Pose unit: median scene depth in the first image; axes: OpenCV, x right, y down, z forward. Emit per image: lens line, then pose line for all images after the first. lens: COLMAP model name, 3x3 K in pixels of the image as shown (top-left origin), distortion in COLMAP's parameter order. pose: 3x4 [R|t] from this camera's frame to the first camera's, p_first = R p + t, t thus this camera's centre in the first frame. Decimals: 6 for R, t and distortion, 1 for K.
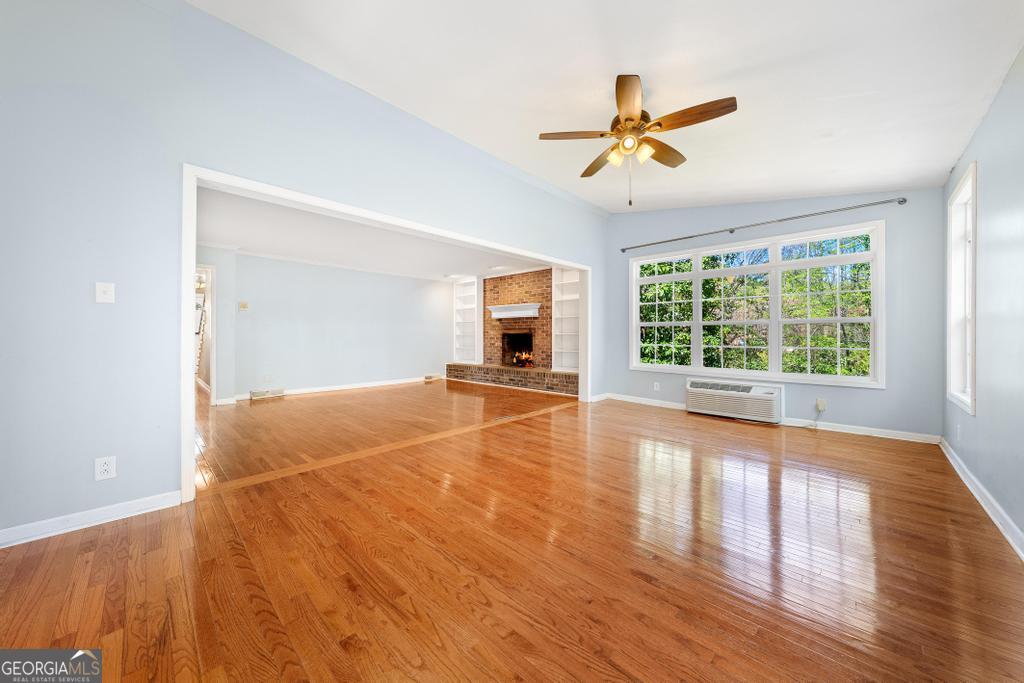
lens RADIAL K [[370.5, 0, 510.0], [0, 370.5, 338.7], [0, 0, 1]] dist [0.000035, 0.000472]
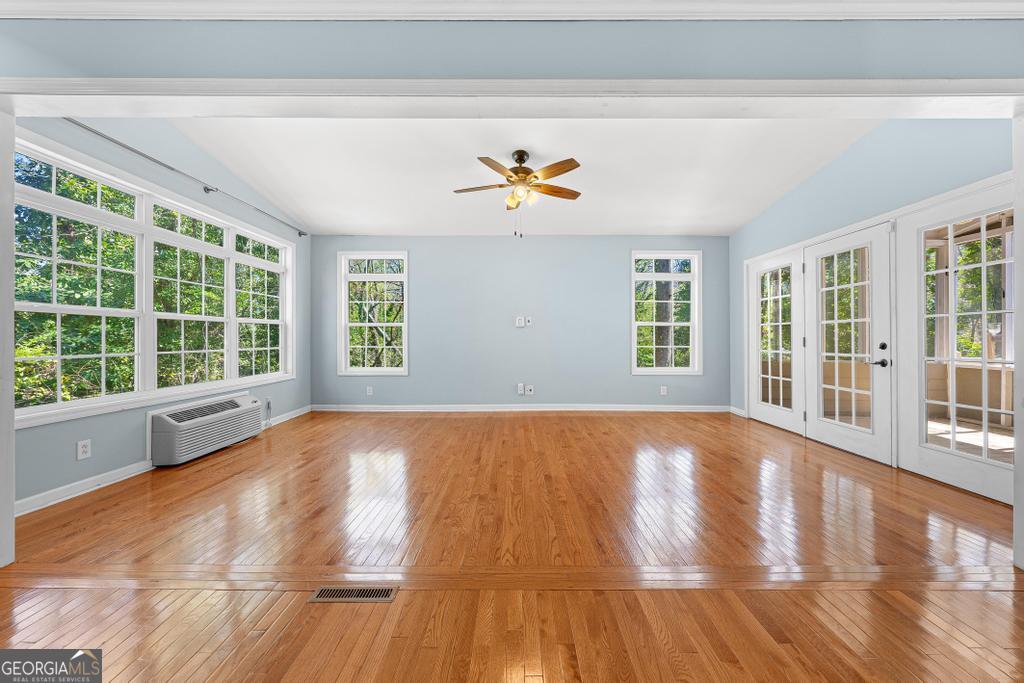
lens RADIAL K [[370.5, 0, 506.9], [0, 370.5, 335.9], [0, 0, 1]] dist [0.000035, 0.000472]
pose [[-0.695502, -0.001808, 0.718522, -0.200149], [0.000230, 0.999996, 0.002739, -0.006608], [-0.718524, 0.002070, -0.695499, 0.681228]]
